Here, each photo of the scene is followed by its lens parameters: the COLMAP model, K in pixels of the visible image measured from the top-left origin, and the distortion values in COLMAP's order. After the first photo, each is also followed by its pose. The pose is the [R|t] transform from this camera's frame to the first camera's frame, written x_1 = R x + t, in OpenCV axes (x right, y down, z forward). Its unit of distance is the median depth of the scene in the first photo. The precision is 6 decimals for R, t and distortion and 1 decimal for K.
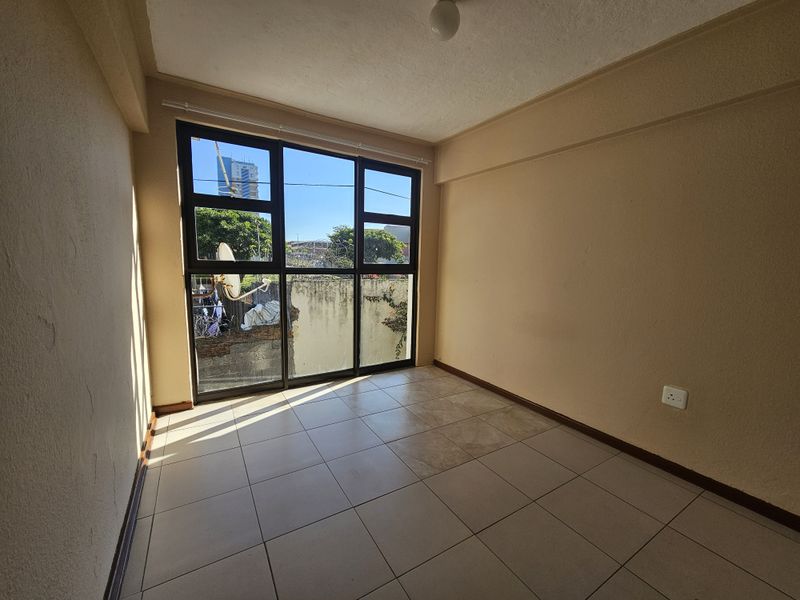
lens RADIAL K [[327.2, 0, 397.7], [0, 327.2, 299.7], [0, 0, 1]] dist [-0.003379, 0.000636]
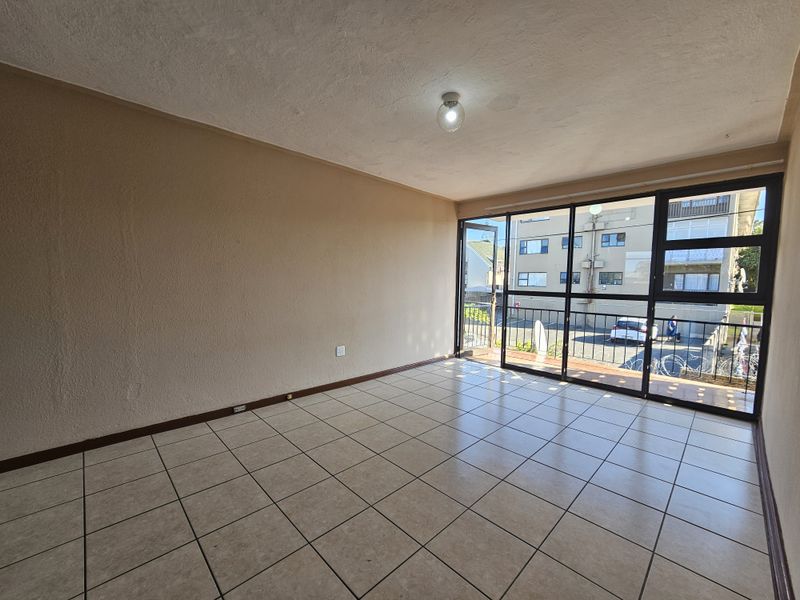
lens RADIAL K [[327.2, 0, 401.6], [0, 327.2, 301.5], [0, 0, 1]] dist [-0.003379, 0.000636]
pose [[0.231171, 0.045626, -0.971843, 0.683935], [-0.127090, 0.991757, 0.016331, 0.007959], [0.964577, 0.119736, 0.235064, -0.010333]]
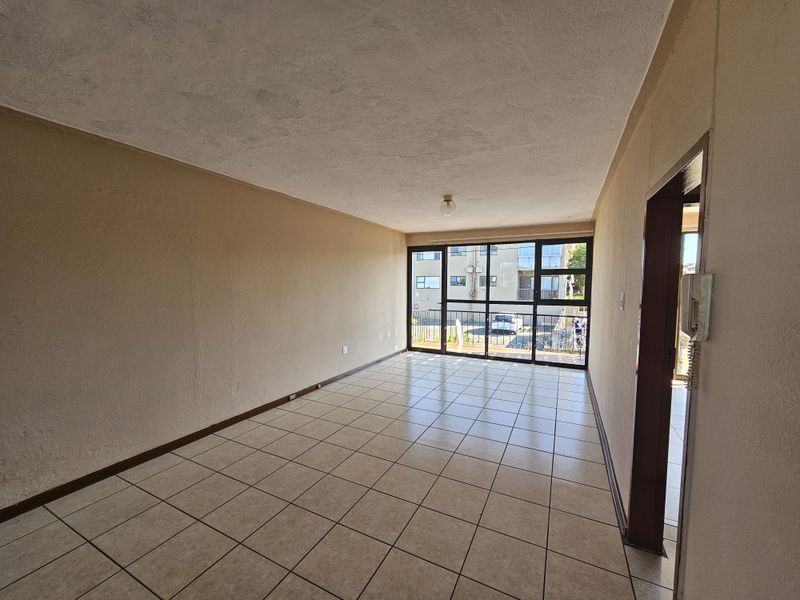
lens RADIAL K [[327.2, 0, 397.5], [0, 327.2, 299.8], [0, 0, 1]] dist [-0.003379, 0.000636]
pose [[0.526194, 0.028432, -0.849889, 0.939260], [-0.095337, 0.995112, -0.025736, 0.006873], [0.845003, 0.094568, 0.526333, -0.517747]]
